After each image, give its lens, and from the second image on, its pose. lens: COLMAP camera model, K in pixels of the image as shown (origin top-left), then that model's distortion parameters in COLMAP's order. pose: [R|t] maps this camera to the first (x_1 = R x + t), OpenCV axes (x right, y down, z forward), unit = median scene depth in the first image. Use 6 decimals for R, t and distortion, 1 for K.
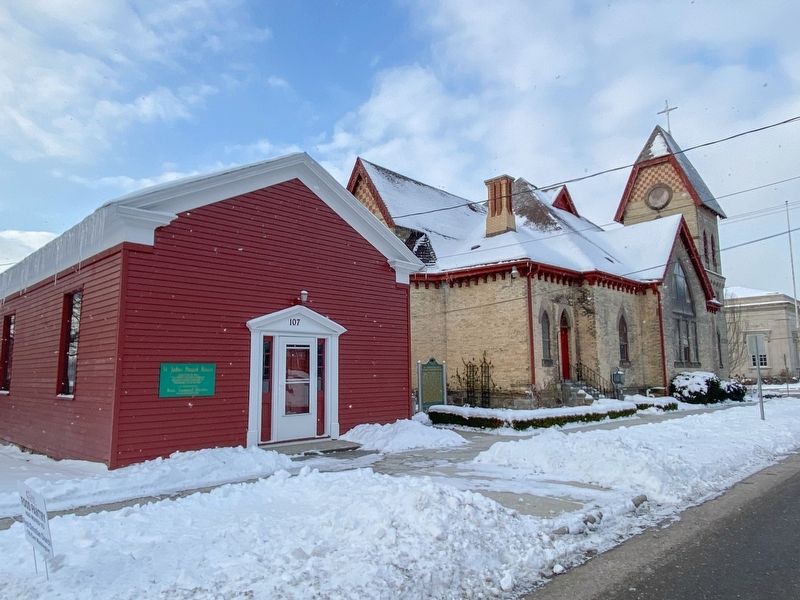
lens RADIAL K [[552.2, 0, 400.0], [0, 552.2, 300.0], [0, 0, 1]] dist [-0.001583, -0.002197]
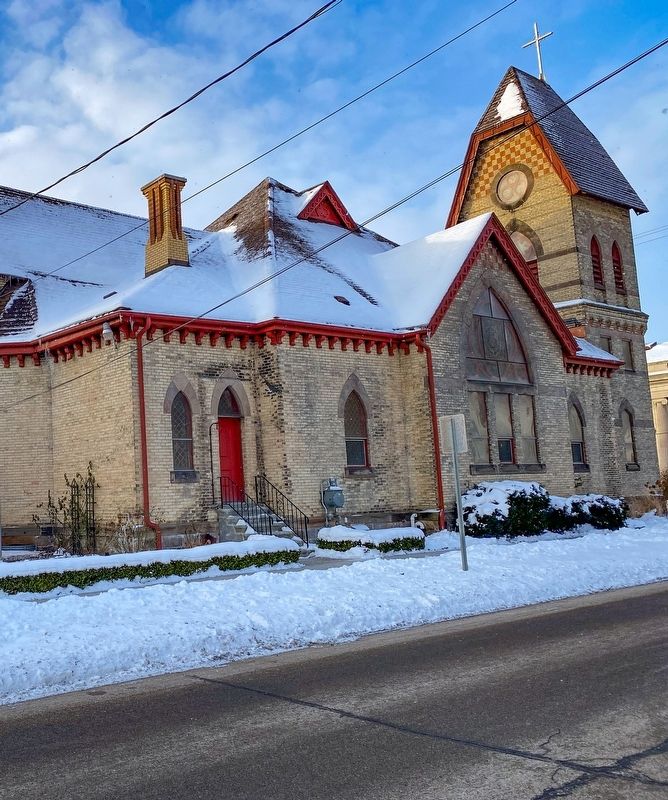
lens RADIAL K [[790.6, 0, 334.0], [0, 790.6, 400.0], [0, 0, 1]] dist [-0.011512, -0.000824]
pose [[0.983795, -0.051769, -0.171660, 0.537132], [0.055801, 0.998266, 0.018742, 0.020251], [0.170392, -0.028017, 0.984978, 0.159832]]
